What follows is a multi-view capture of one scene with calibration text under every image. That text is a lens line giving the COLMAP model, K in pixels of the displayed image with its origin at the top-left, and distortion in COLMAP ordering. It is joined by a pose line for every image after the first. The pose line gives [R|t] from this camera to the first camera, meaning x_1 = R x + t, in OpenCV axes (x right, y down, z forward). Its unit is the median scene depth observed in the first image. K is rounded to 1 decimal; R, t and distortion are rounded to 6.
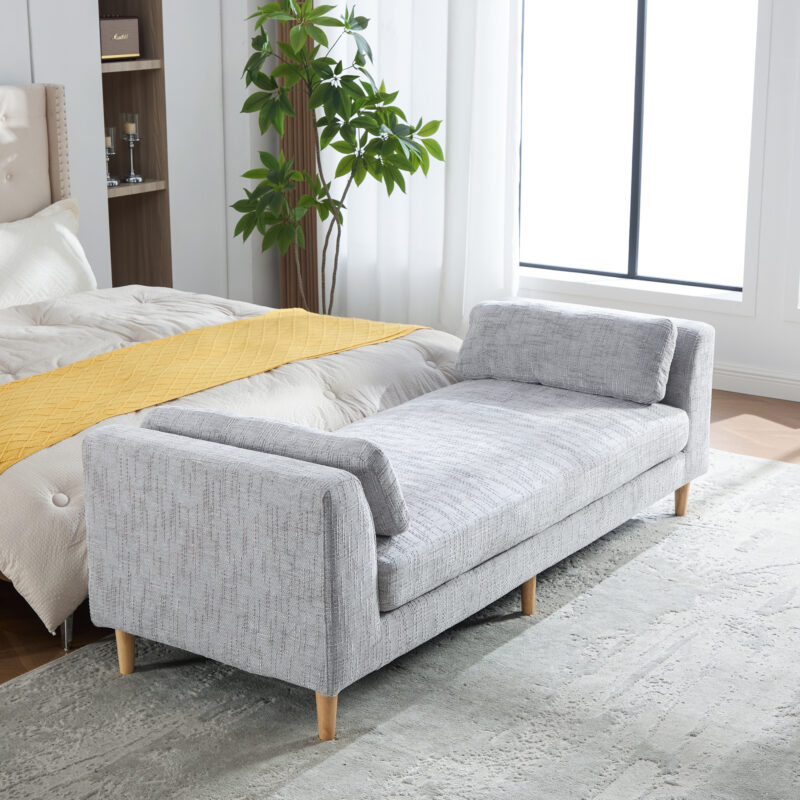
lens RADIAL K [[1631.6, 0, 437.2], [0, 1631.6, 400.6], [0, 0, 1]] dist [-0.017928, 0.228055]
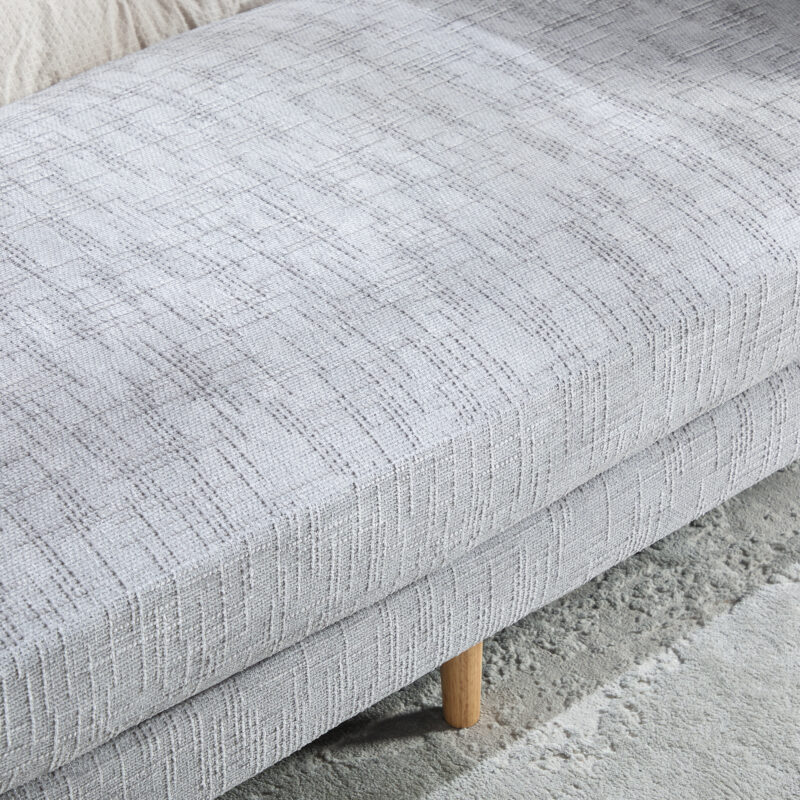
lens RADIAL K [[2260.4, 0, 400.0], [0, 2260.4, 400.0], [0, 0, 1]] dist [0.021751, -0.414912]
pose [[0.955179, 0.133780, -0.264074, 0.197074], [-0.037349, 0.939392, 0.340804, -0.116932], [0.293662, -0.315666, 0.902285, 0.719696]]
